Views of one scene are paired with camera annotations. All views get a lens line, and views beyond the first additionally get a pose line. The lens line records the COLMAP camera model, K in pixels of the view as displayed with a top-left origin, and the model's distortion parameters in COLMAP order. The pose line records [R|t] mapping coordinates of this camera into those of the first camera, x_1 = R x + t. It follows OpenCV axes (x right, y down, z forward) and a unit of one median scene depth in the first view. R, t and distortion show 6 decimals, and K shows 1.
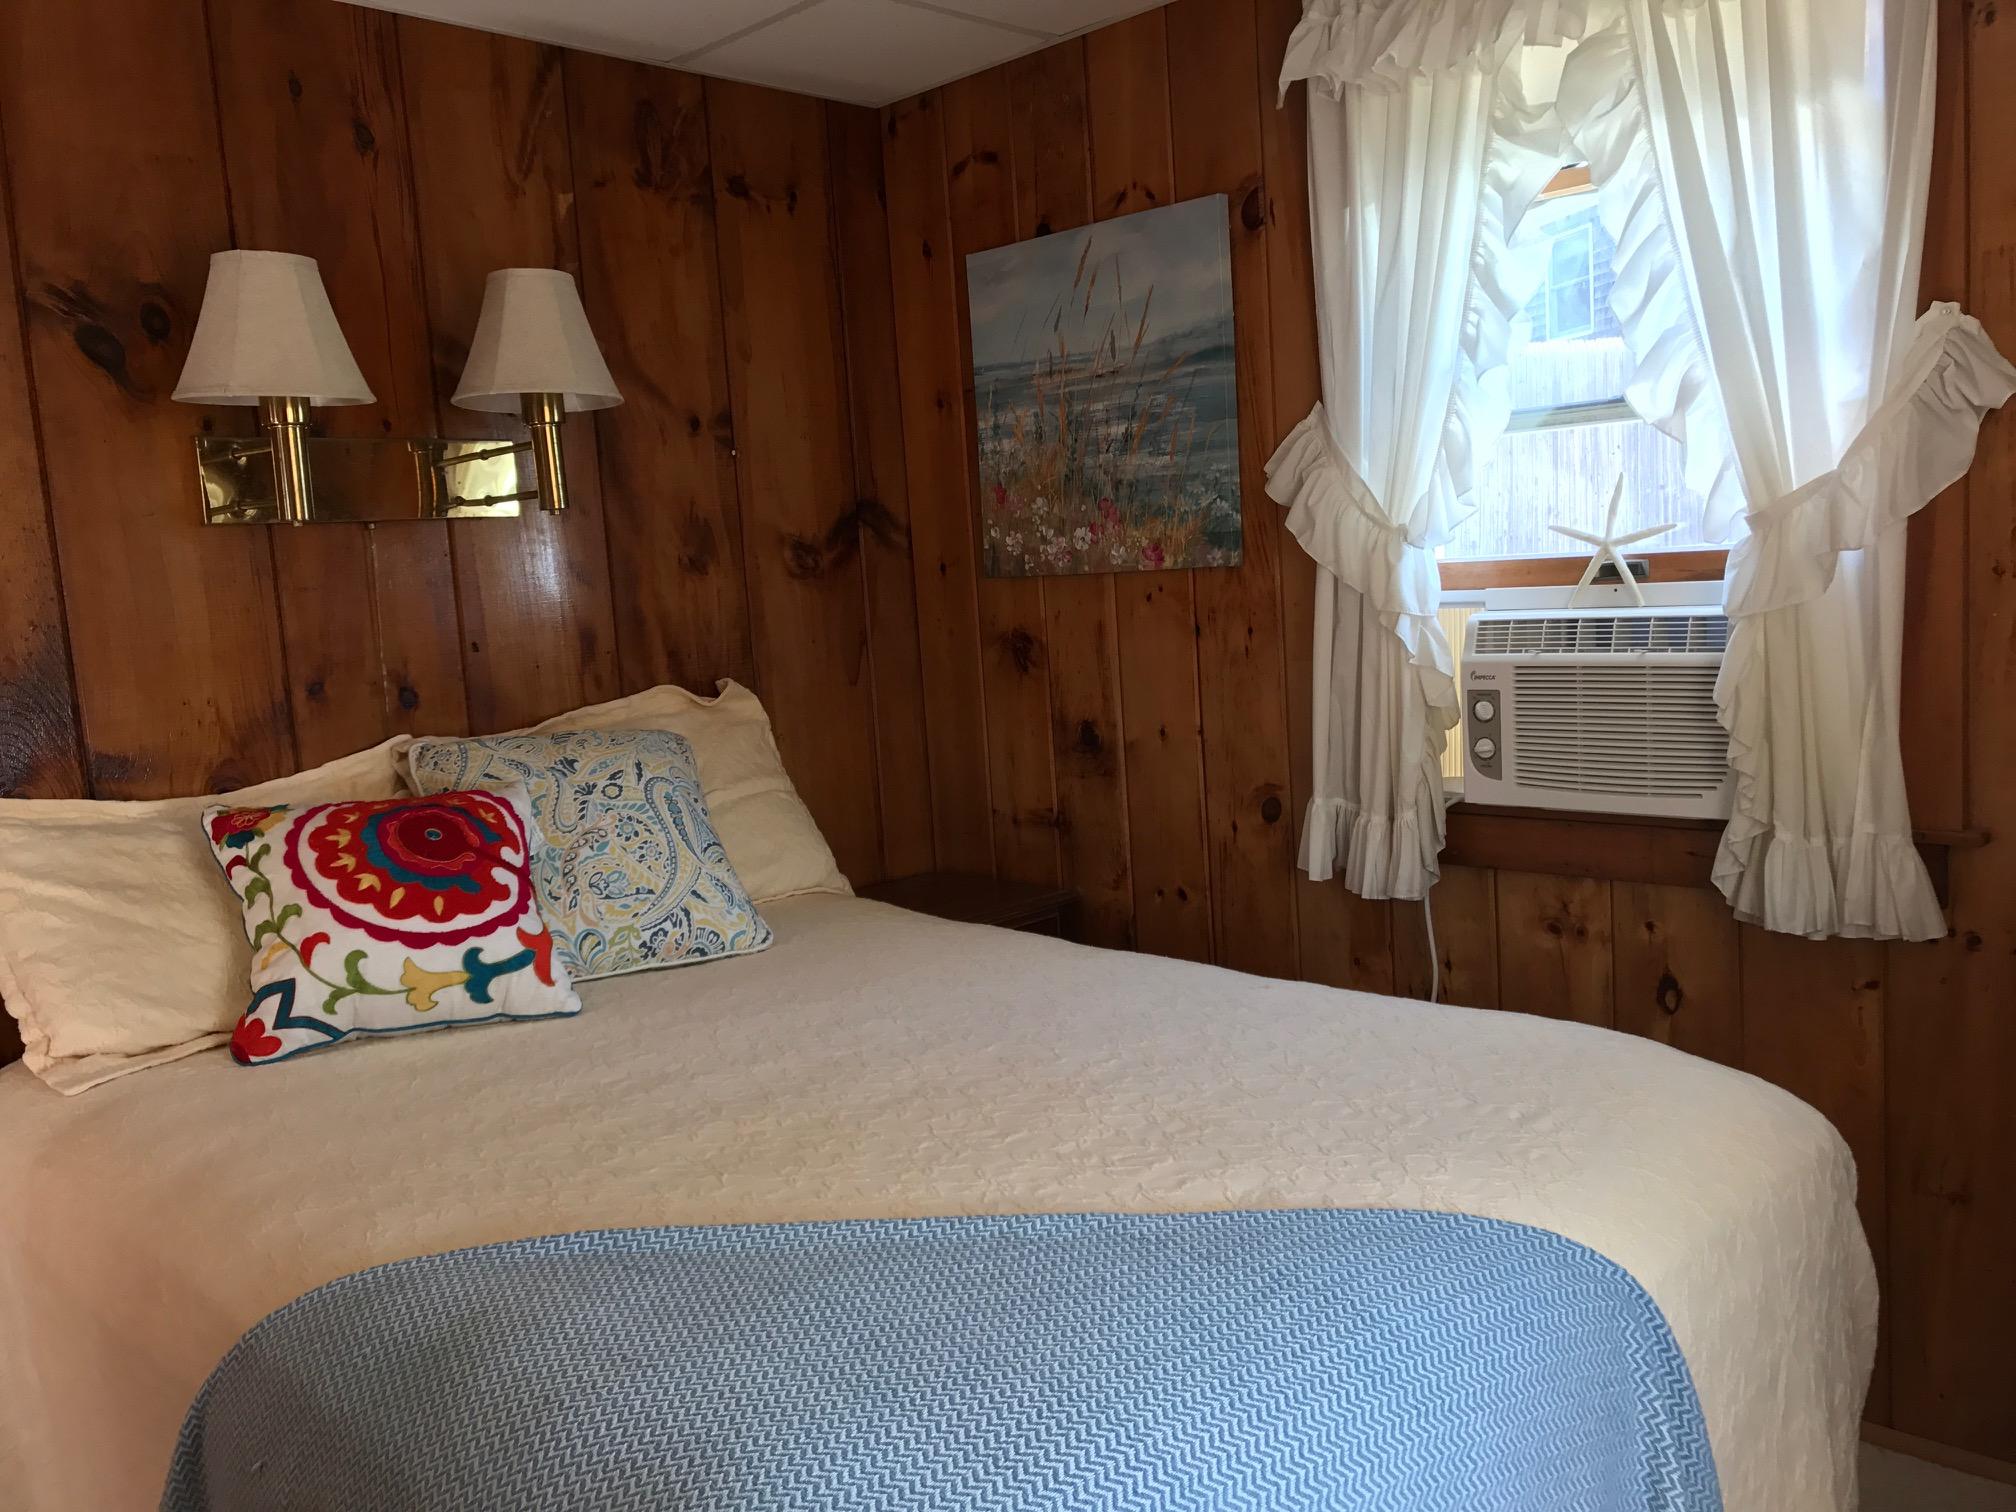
lens RADIAL K [[1666.9, 0, 1008.0], [0, 1666.9, 756.0], [0, 0, 1]] dist [0.053397, -0.057868]
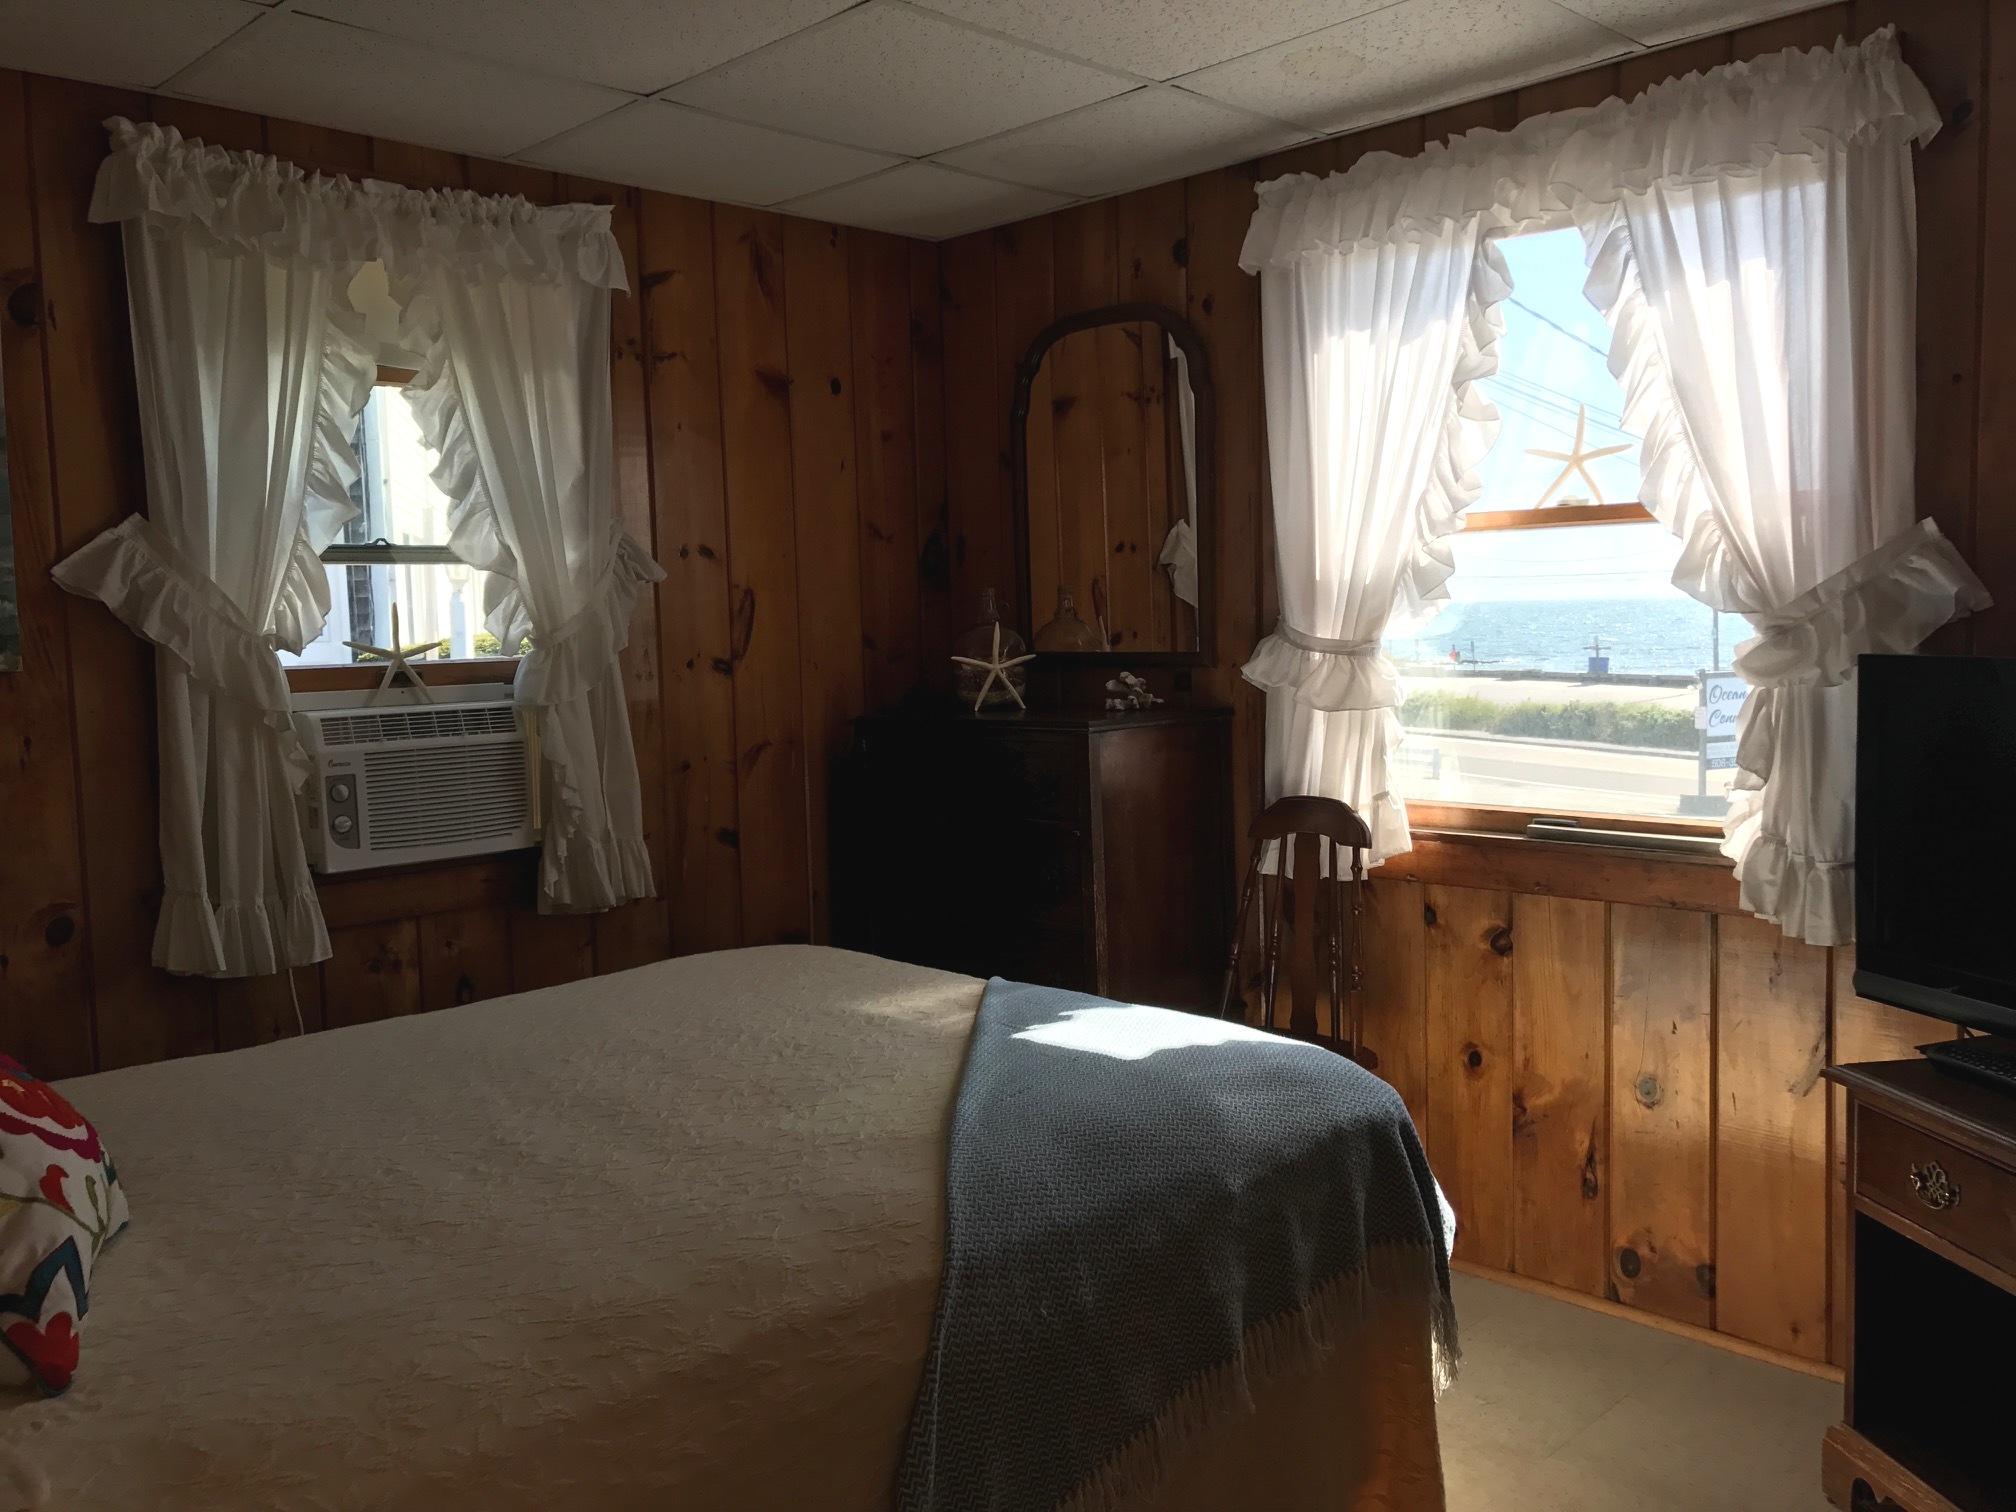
lens RADIAL K [[1666.9, 0, 1008.0], [0, 1666.9, 756.0], [0, 0, 1]] dist [0.053397, -0.057868]
pose [[0.003088, -0.022328, 0.999746, -0.931358], [0.144477, 0.989271, 0.021648, -0.010367], [-0.989503, 0.144373, 0.006280, 0.533231]]
